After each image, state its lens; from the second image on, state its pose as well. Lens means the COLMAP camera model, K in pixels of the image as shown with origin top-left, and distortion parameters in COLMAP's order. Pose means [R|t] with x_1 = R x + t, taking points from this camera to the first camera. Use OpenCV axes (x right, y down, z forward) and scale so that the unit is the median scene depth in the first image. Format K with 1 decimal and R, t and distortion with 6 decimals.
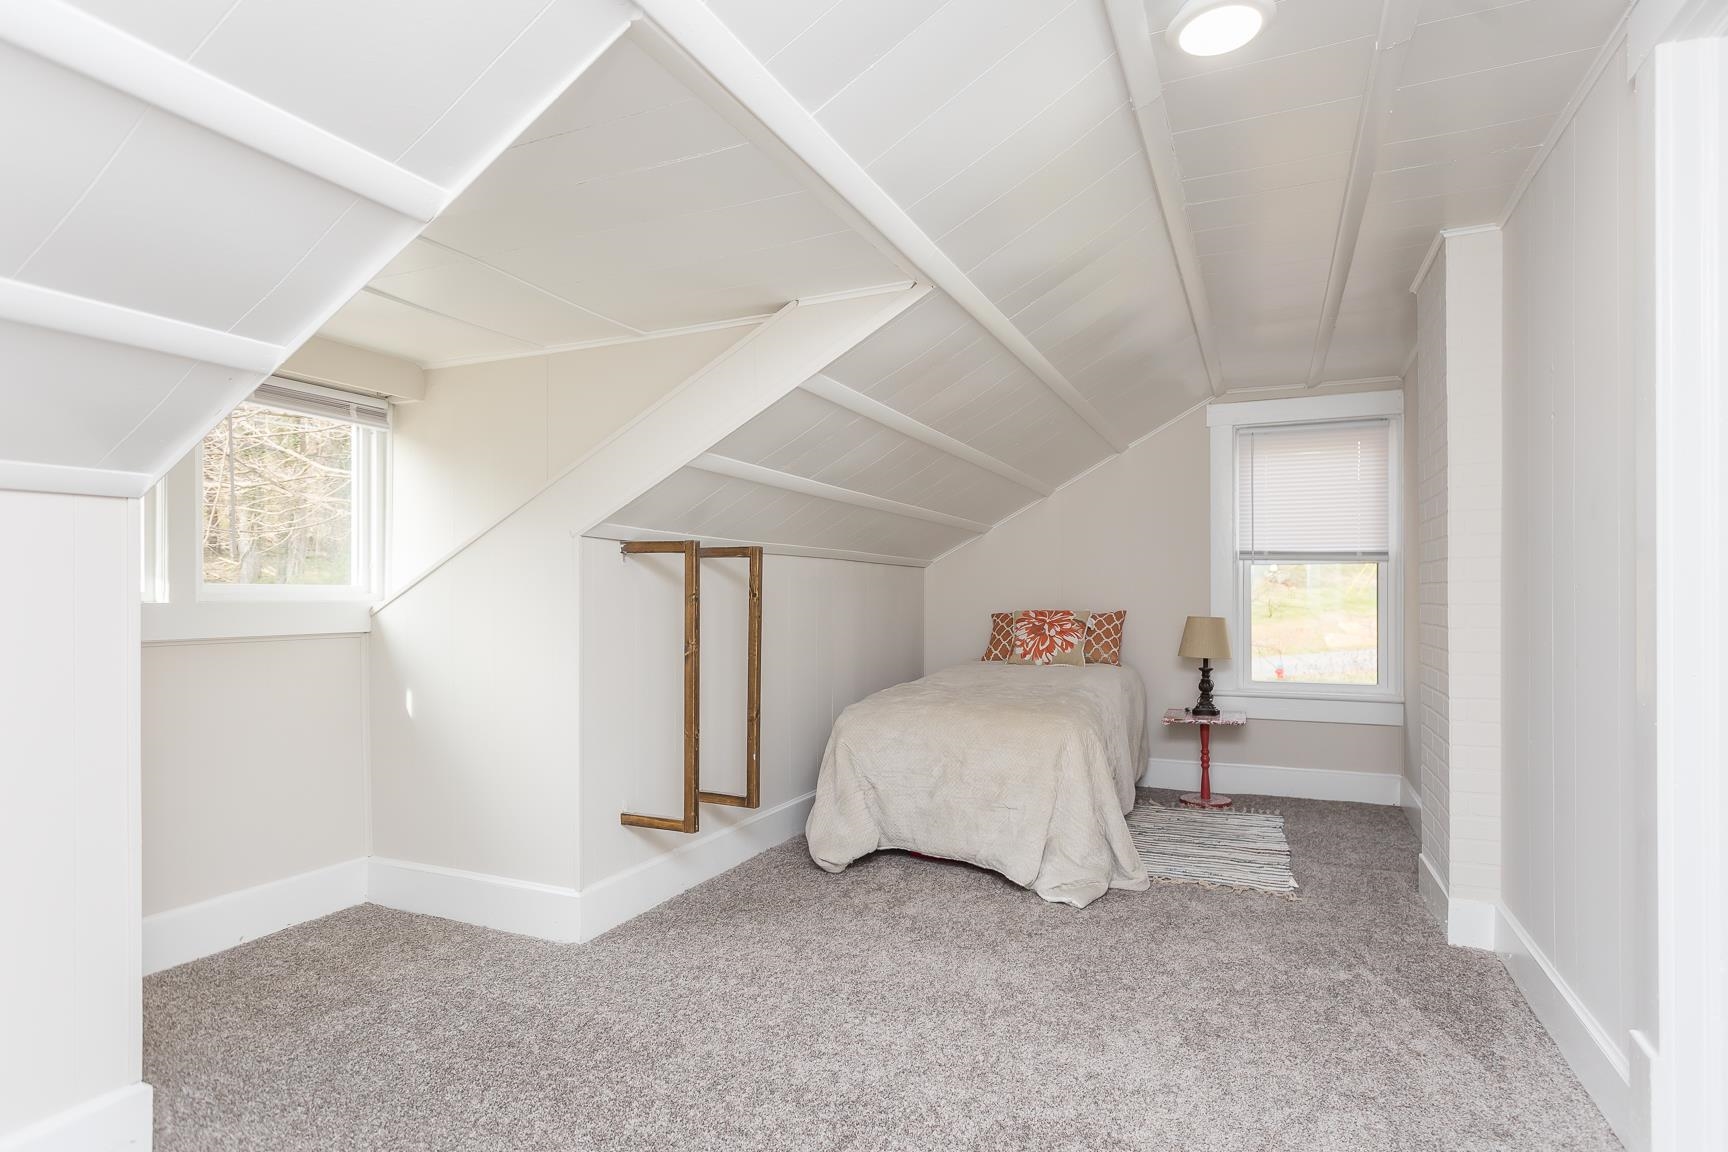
lens RADIAL K [[899.5, 0, 867.1], [0, 899.5, 603.0], [0, 0, 1]] dist [-0.004349, 0.005089]
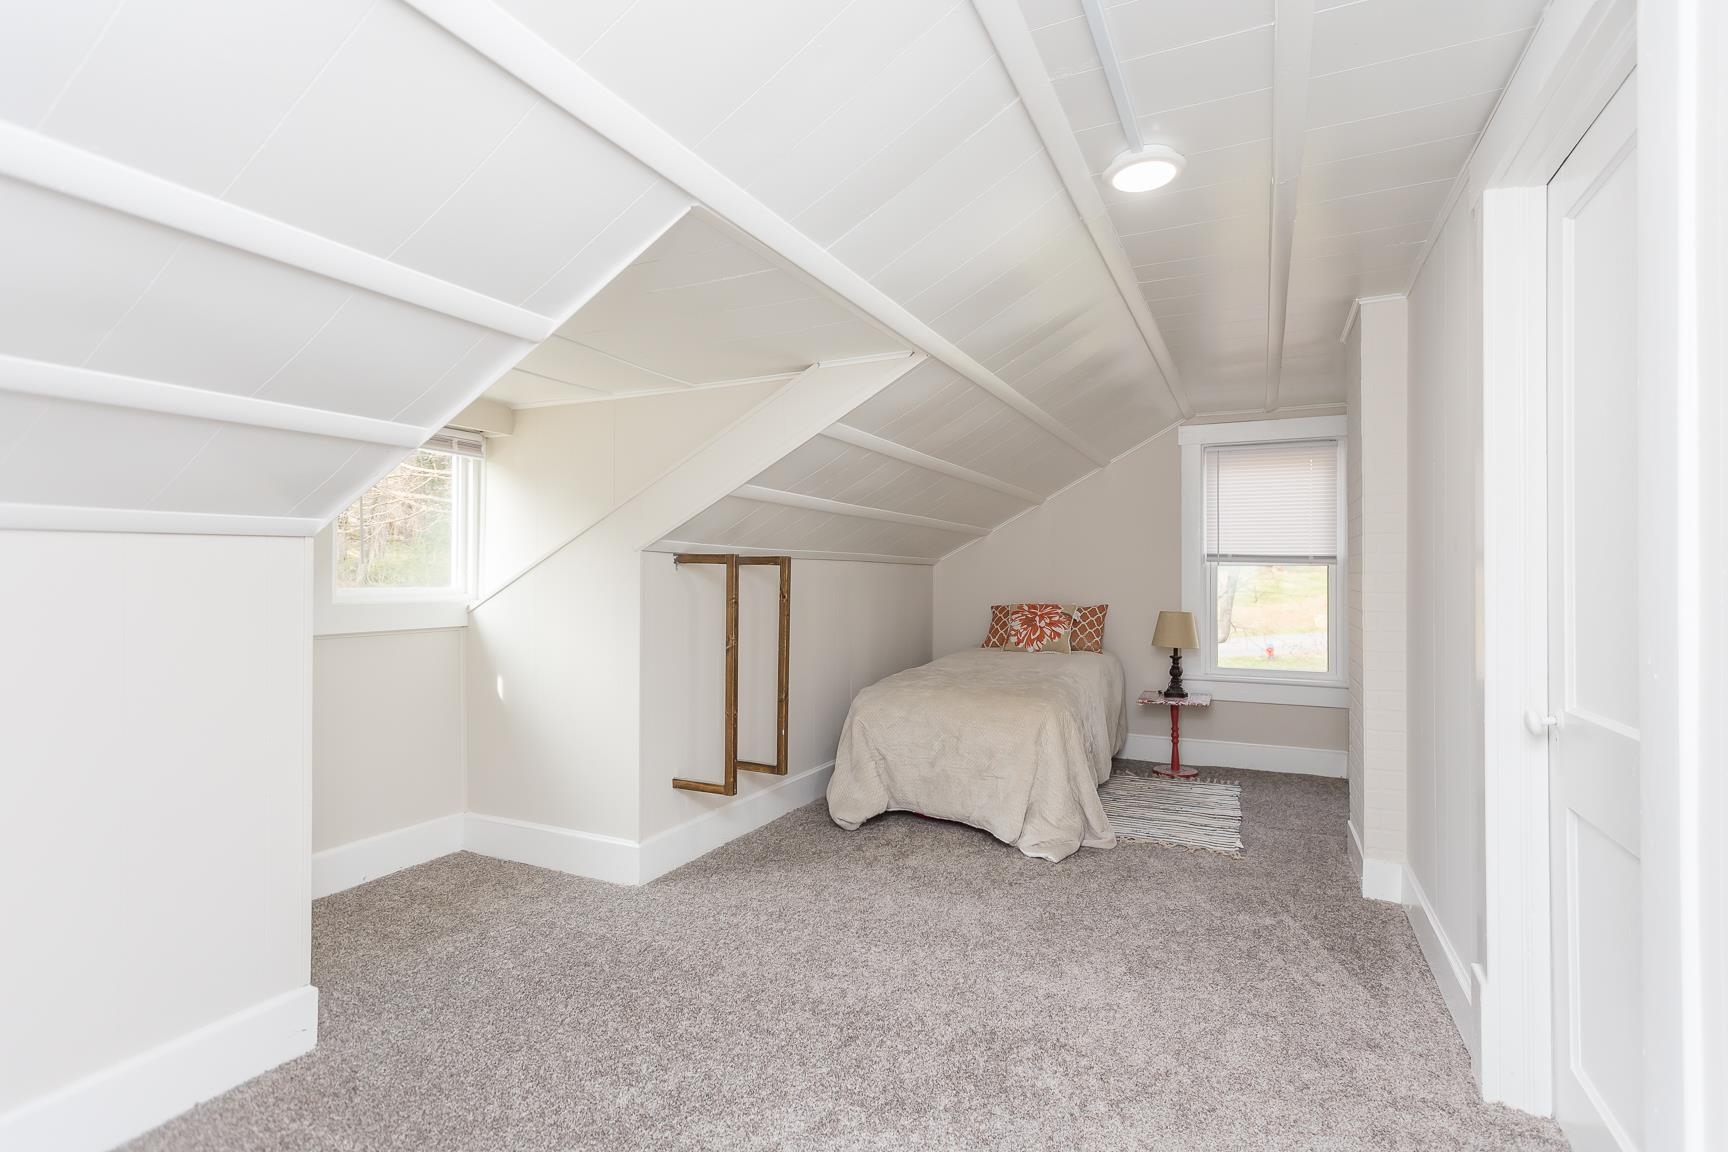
lens RADIAL K [[822.6, 0, 867.3], [0, 822.6, 578.7], [0, 0, 1]] dist [0.004899, 0.001176]
pose [[0.999598, 0.003919, -0.028082, 0.018527], [-0.004084, 0.999975, -0.005820, -0.030576], [0.028059, 0.005932, 0.999589, -0.104254]]
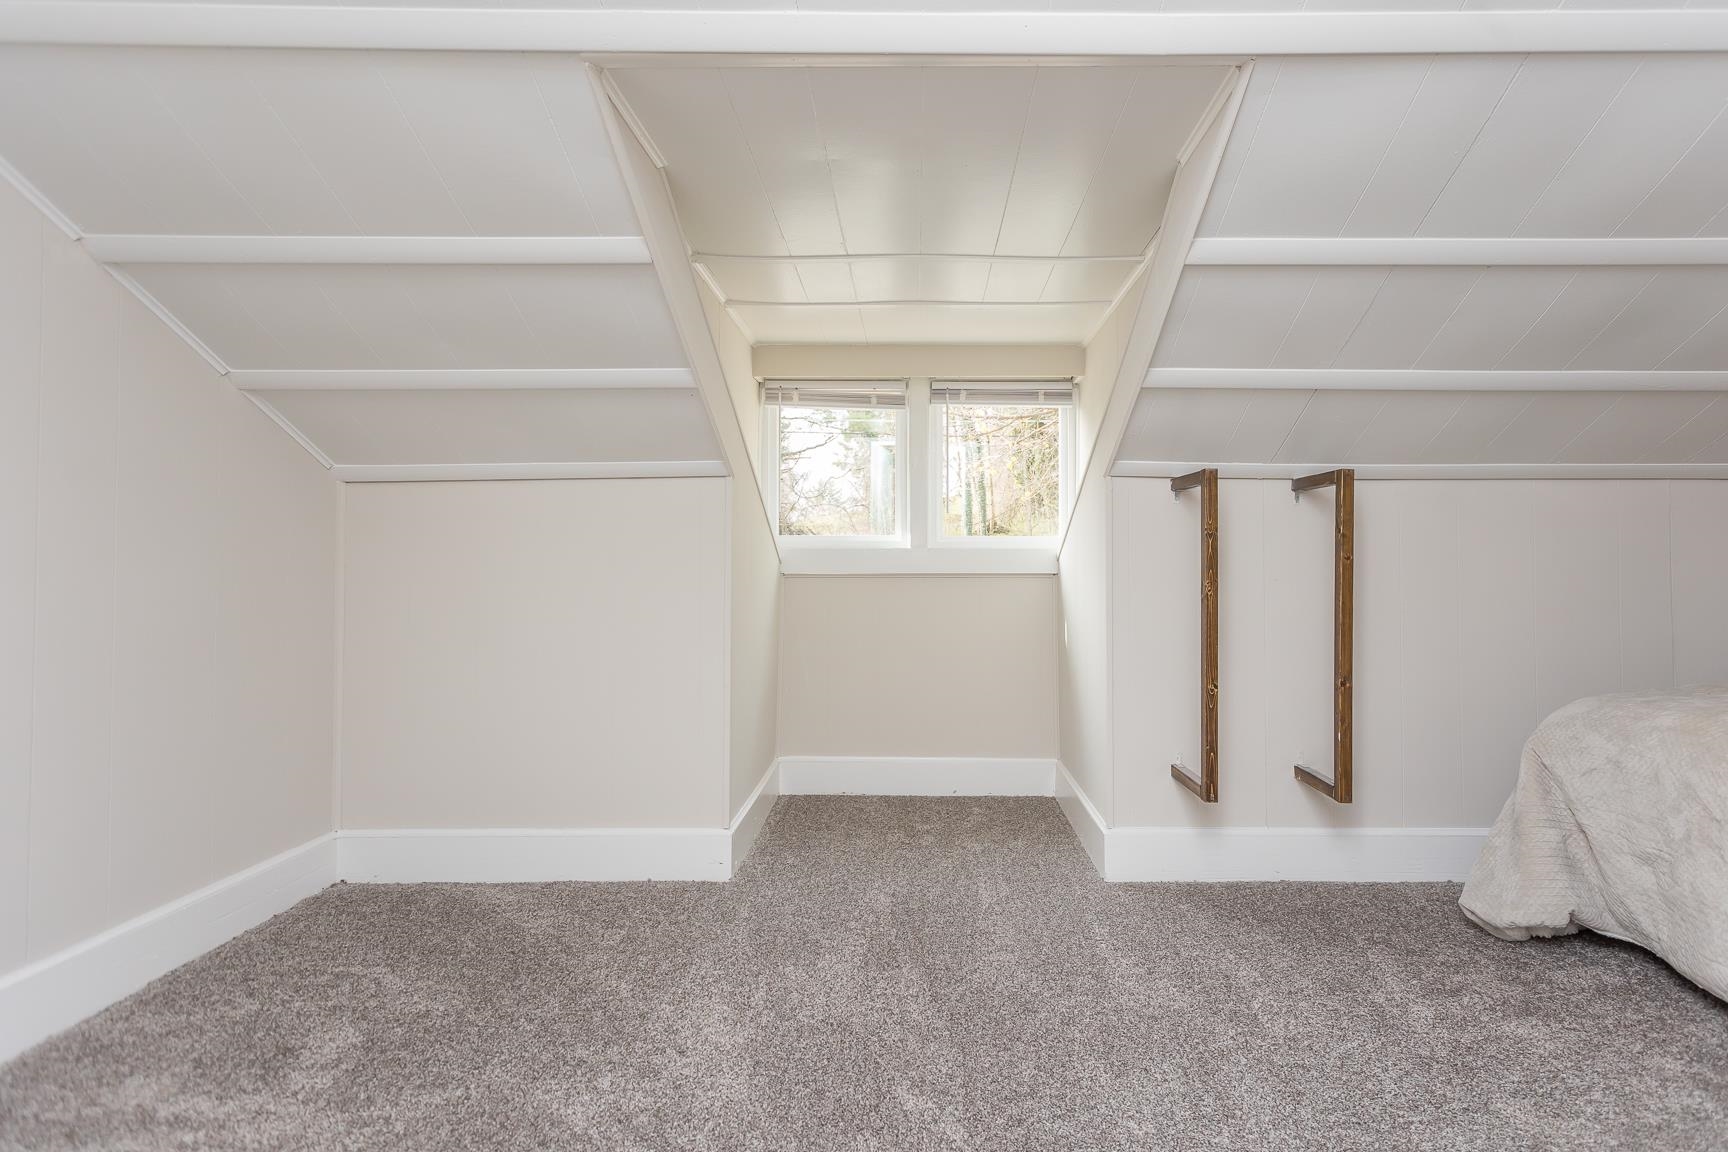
lens RADIAL K [[822.6, 0, 912.9], [0, 822.6, 548.6], [0, 0, 1]] dist [0.004899, 0.001176]
pose [[0.404392, -0.022602, -0.914306, 0.432433], [-0.001774, 0.999673, -0.025497, 0.029926], [0.914584, 0.011933, 0.404220, 0.413196]]
